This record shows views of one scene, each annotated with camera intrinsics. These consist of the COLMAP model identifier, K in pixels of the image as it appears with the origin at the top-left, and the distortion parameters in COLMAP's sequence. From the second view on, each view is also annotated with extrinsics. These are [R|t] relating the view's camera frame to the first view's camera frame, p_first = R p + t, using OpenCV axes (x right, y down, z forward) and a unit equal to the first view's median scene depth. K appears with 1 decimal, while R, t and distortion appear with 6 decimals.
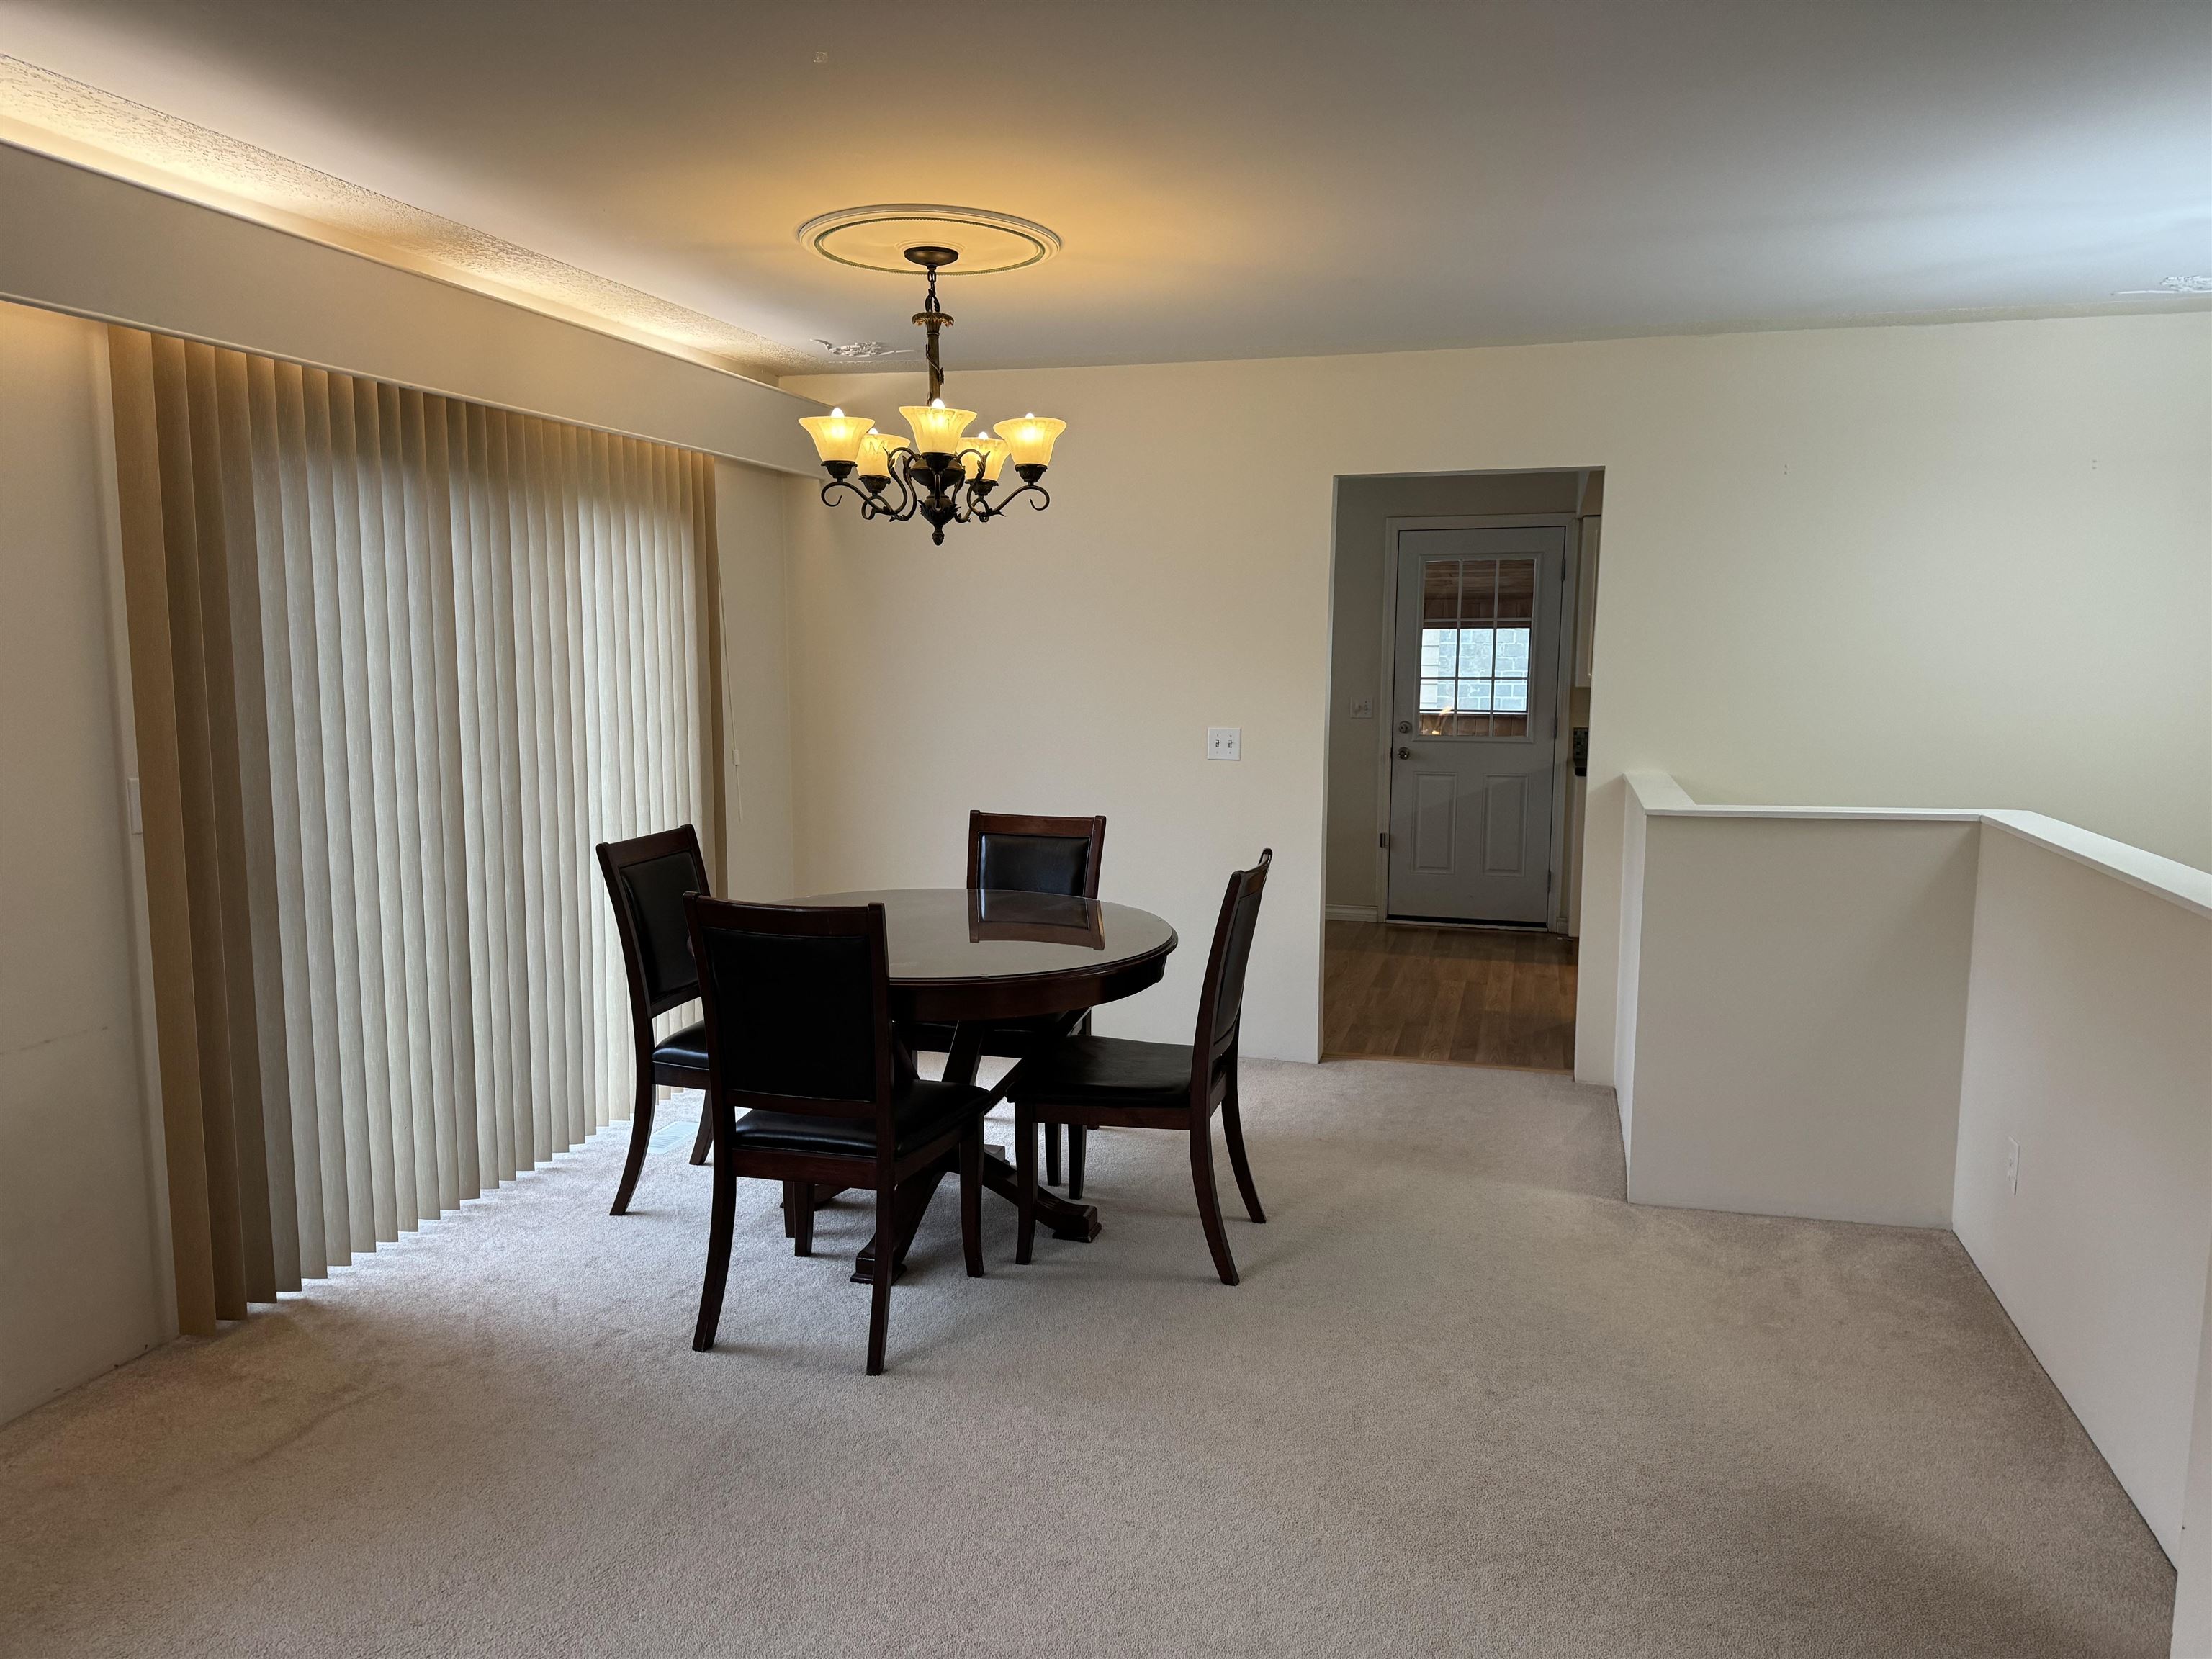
lens RADIAL K [[1554.5, 0, 1108.2], [0, 1554.5, 831.8], [0, 0, 1]] dist [0.049128, -0.062330]
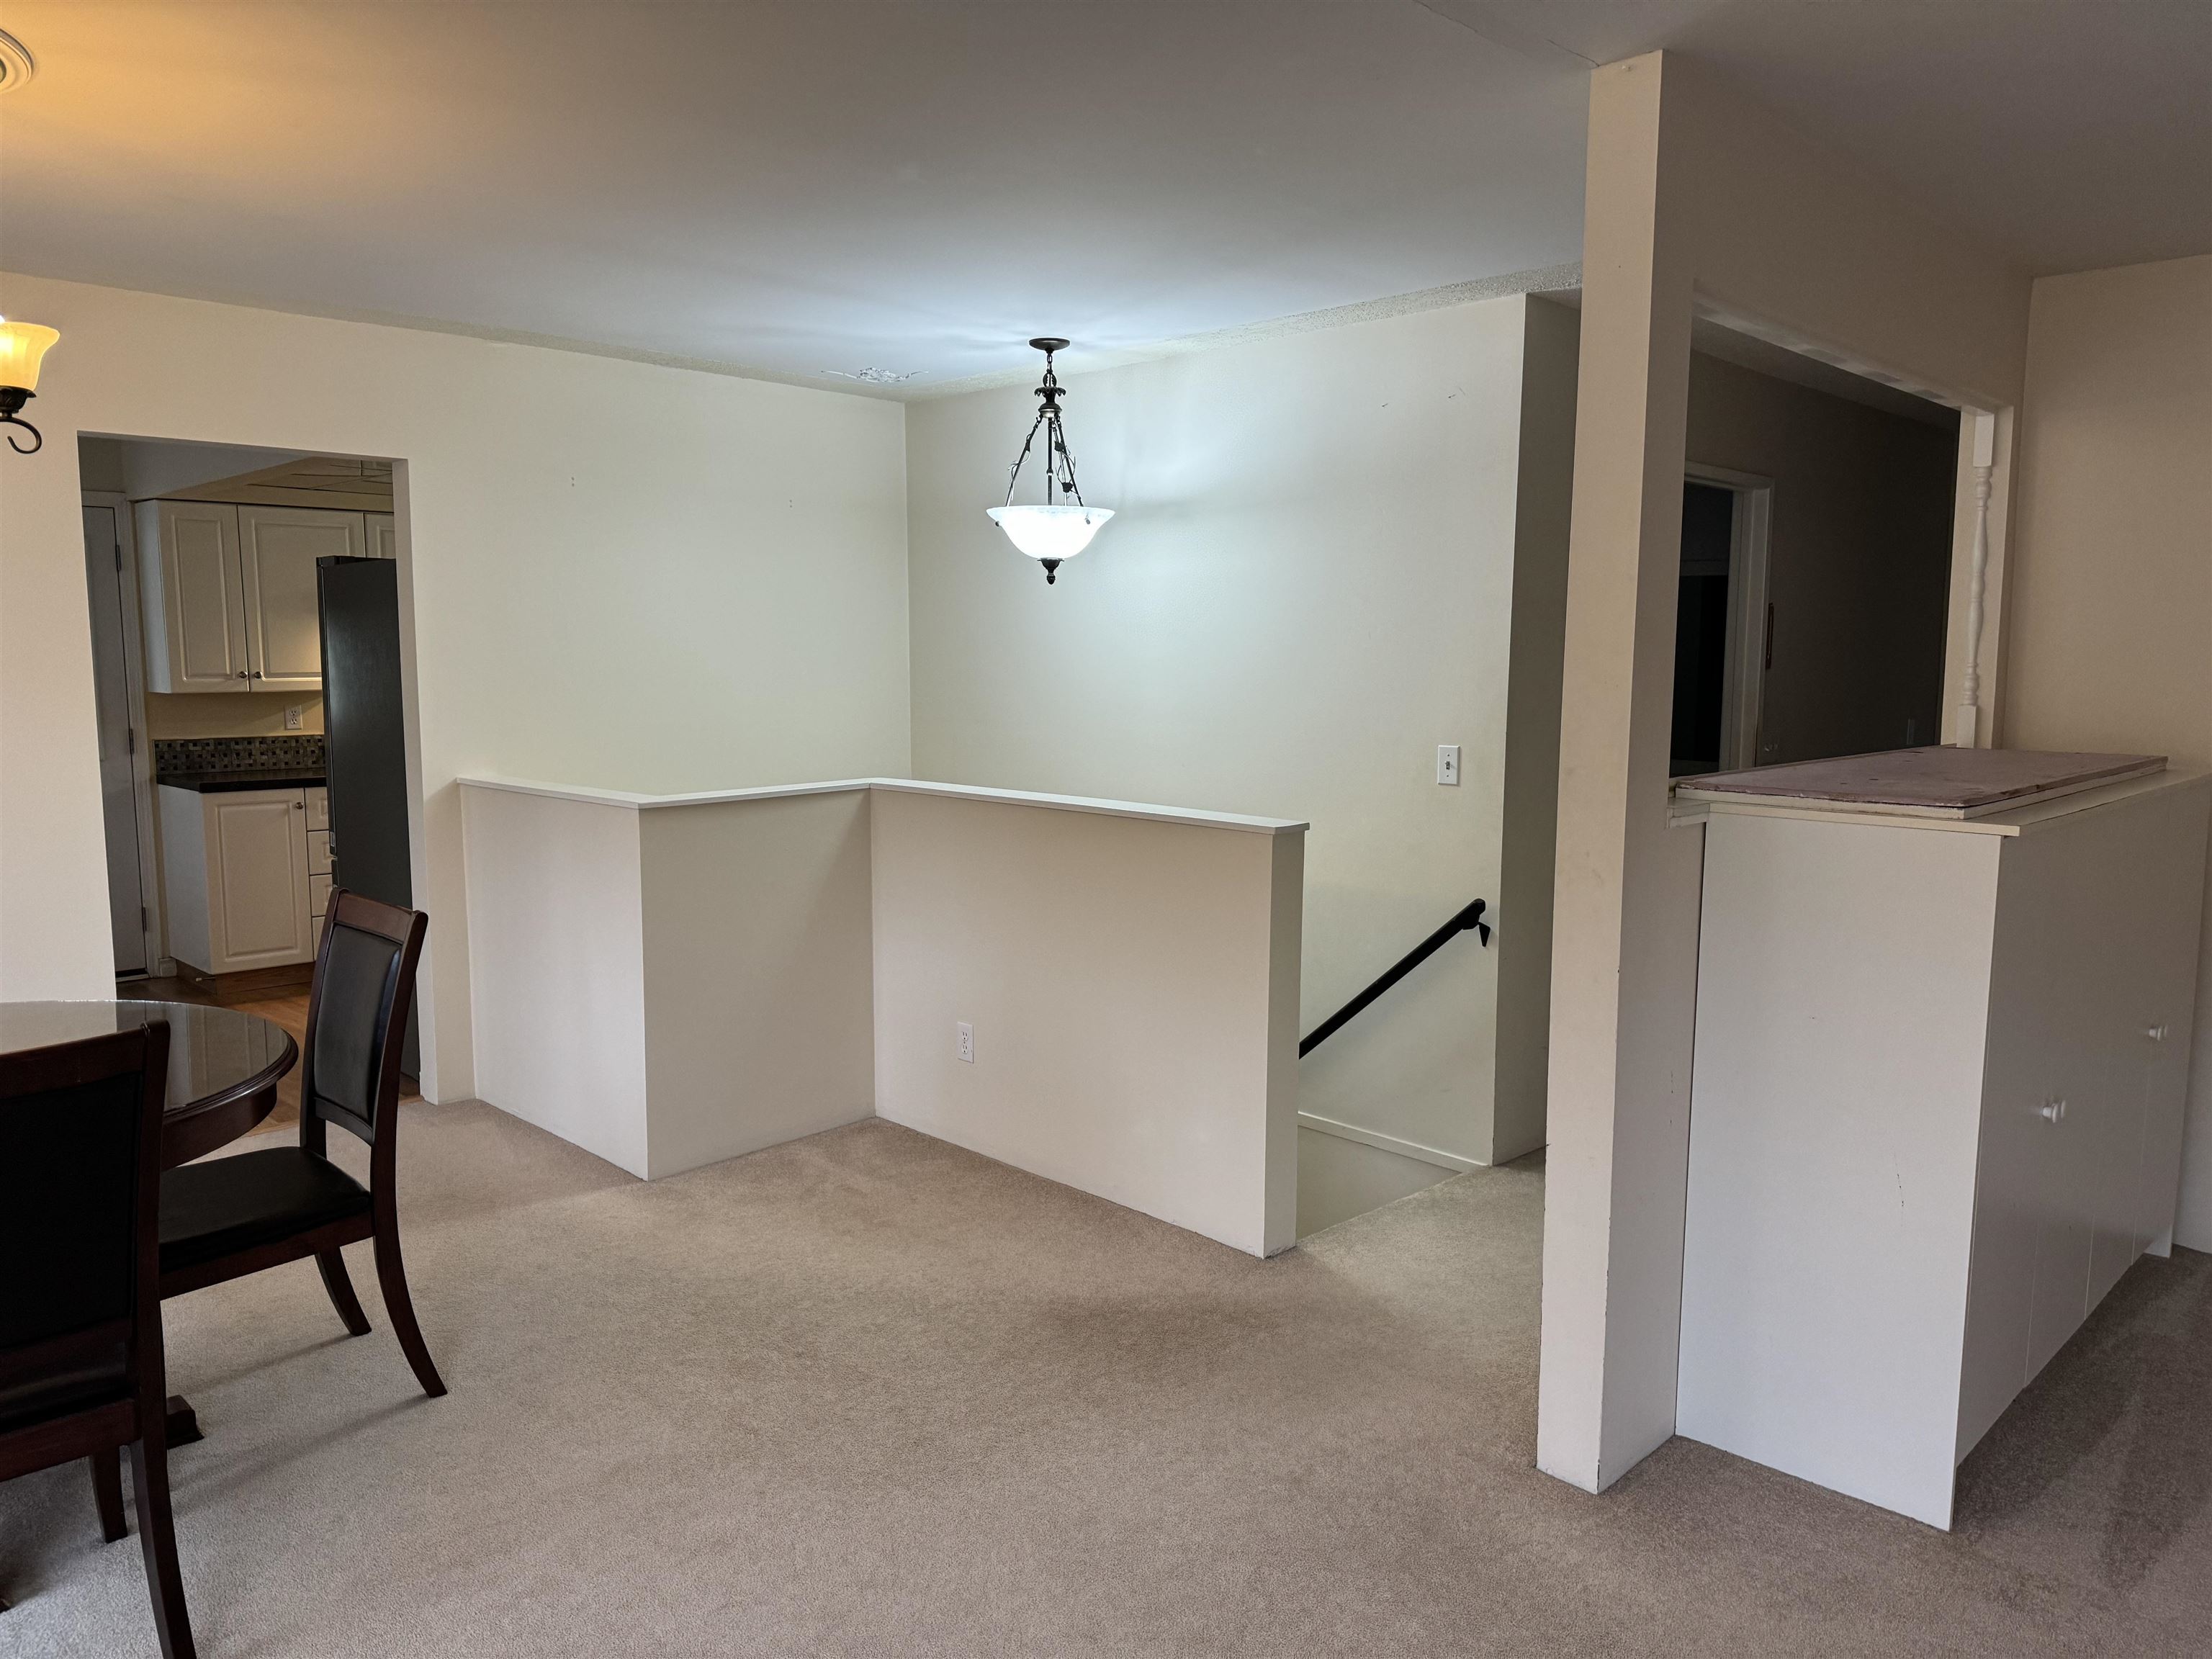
lens RADIAL K [[1530.6, 0, 1109.9], [0, 1530.6, 834.4], [0, 0, 1]] dist [0.108786, -0.143548]
pose [[0.480858, -0.107555, 0.870177, -0.422867], [0.104821, 0.992382, 0.064735, -0.030114], [-0.870510, 0.060085, 0.488469, 0.224093]]
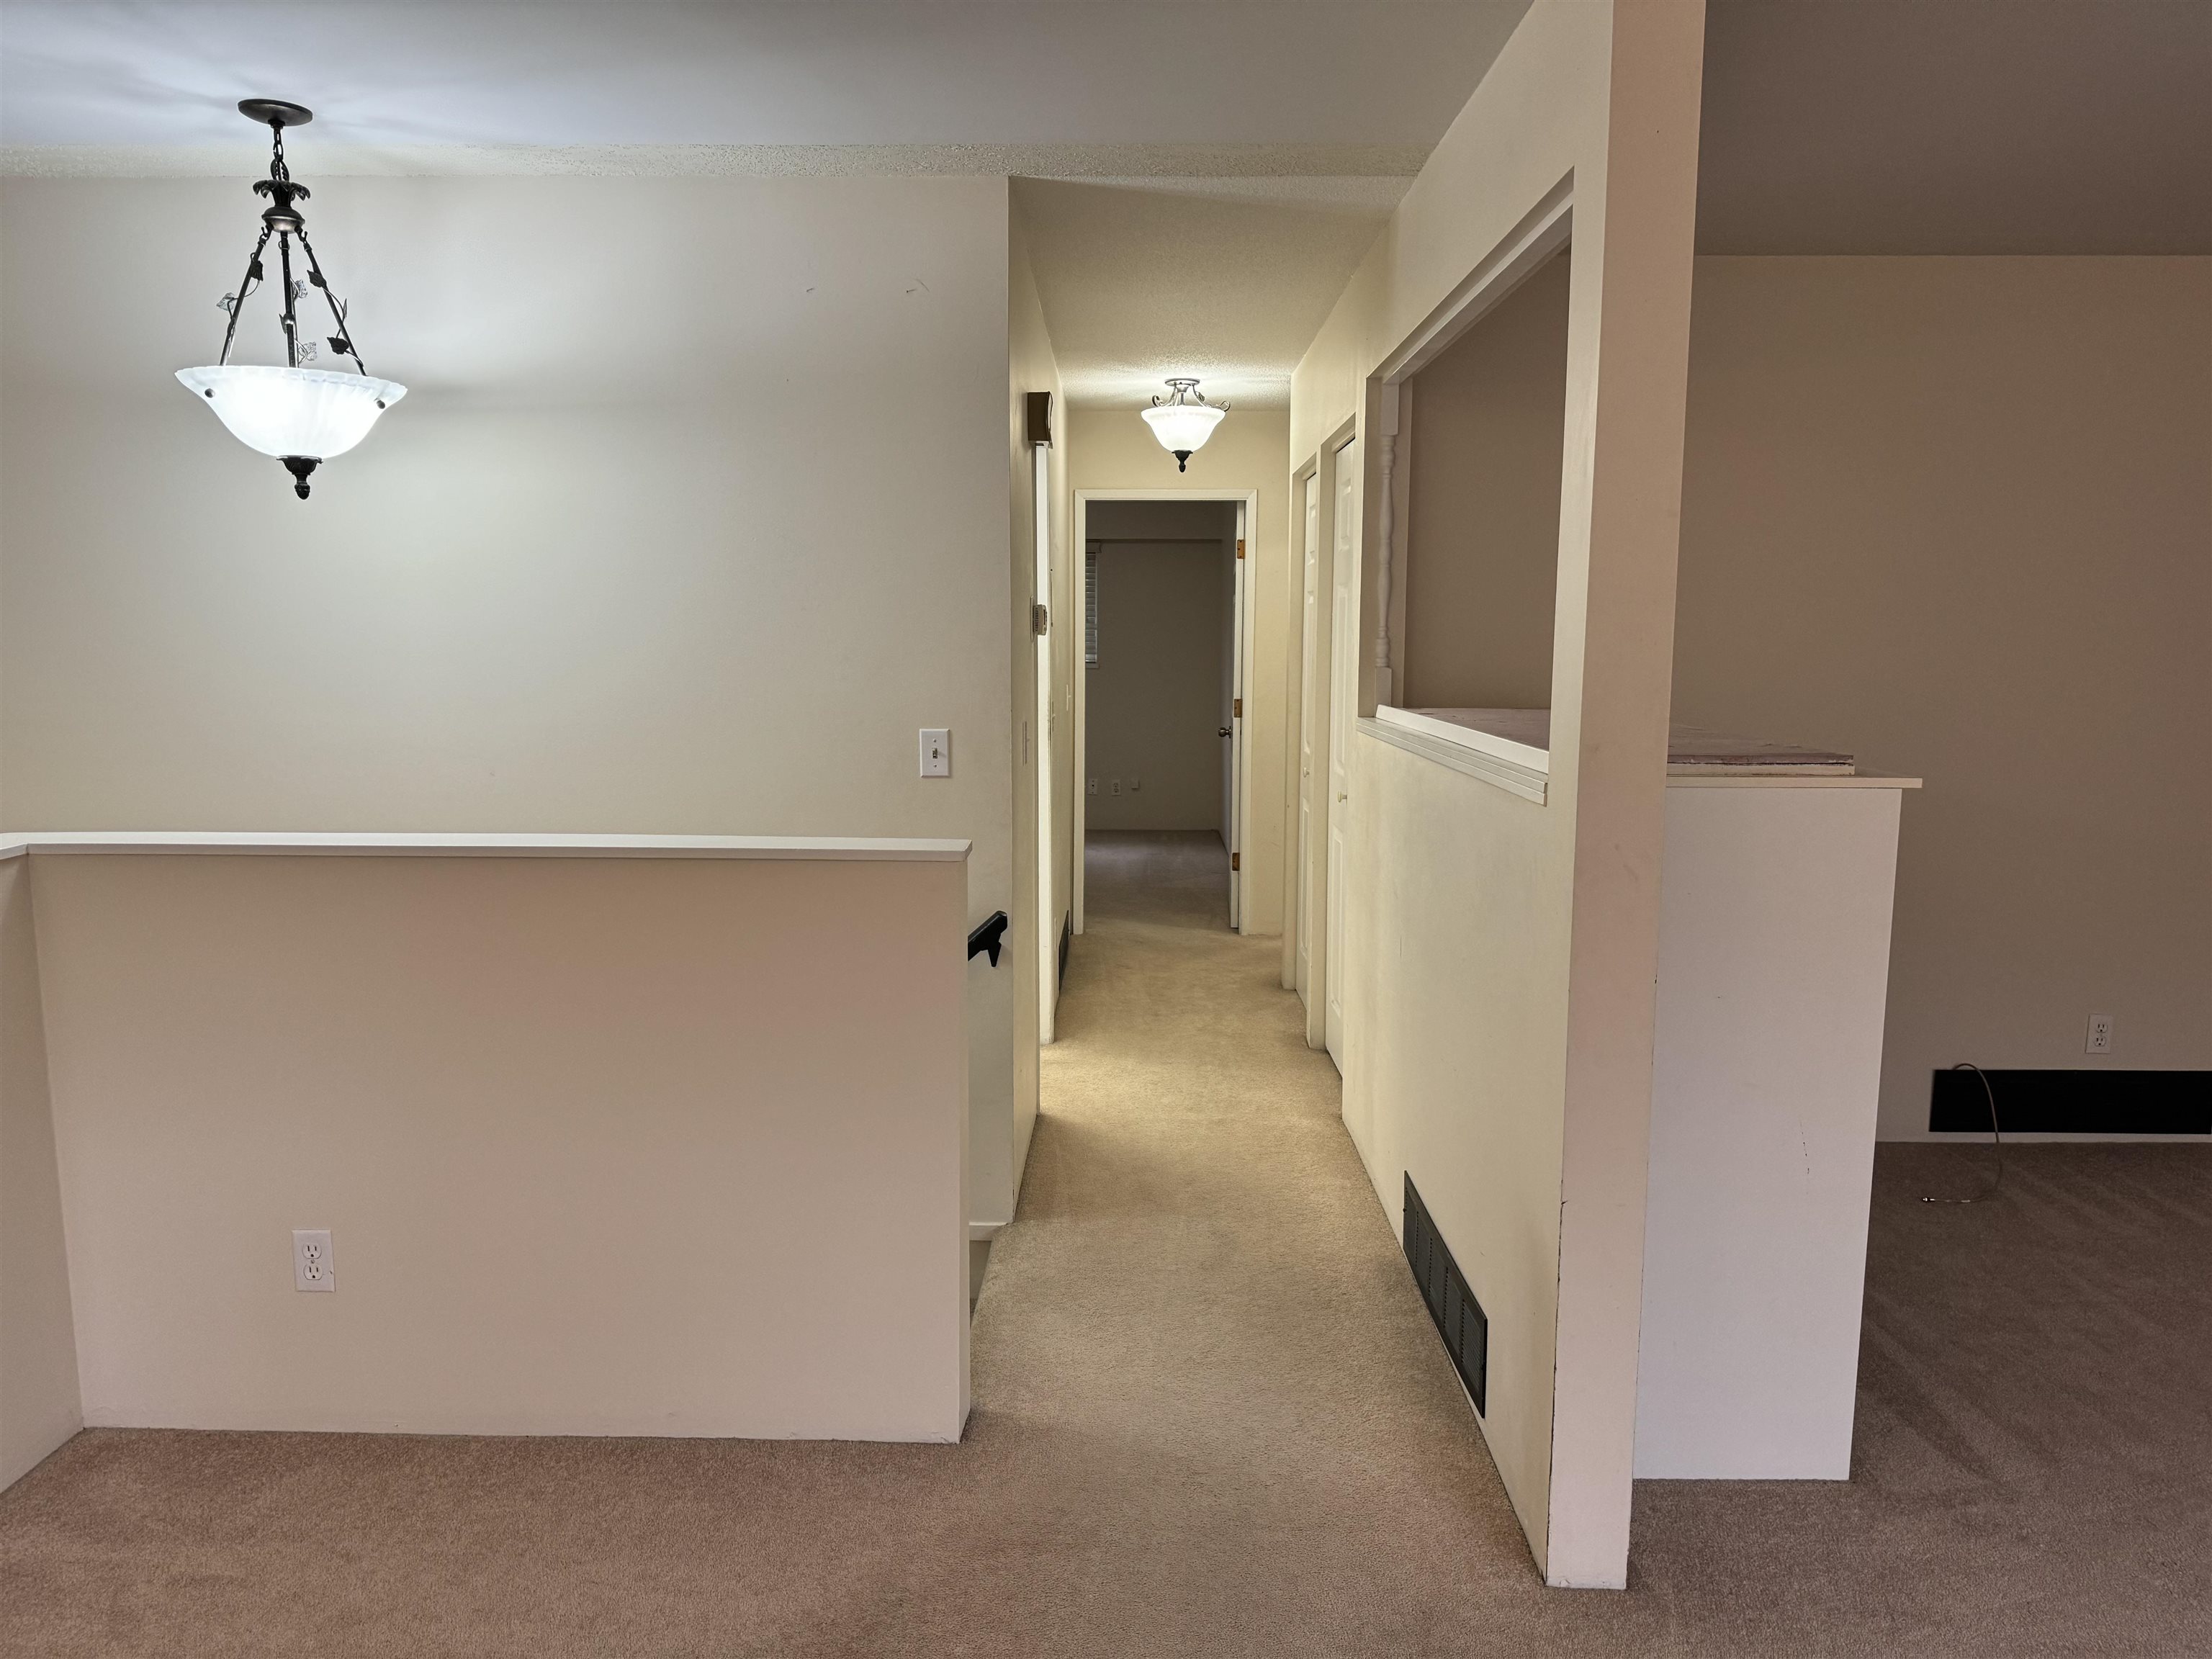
lens RADIAL K [[1557.0, 0, 1111.7], [0, 1557.0, 831.4], [0, 0, 1]] dist [0.040713, -0.044770]
pose [[-0.252984, -0.130094, 0.958684, -0.227512], [0.112994, 0.980163, 0.162826, -0.074713], [-0.960849, 0.149518, -0.233265, 0.686649]]
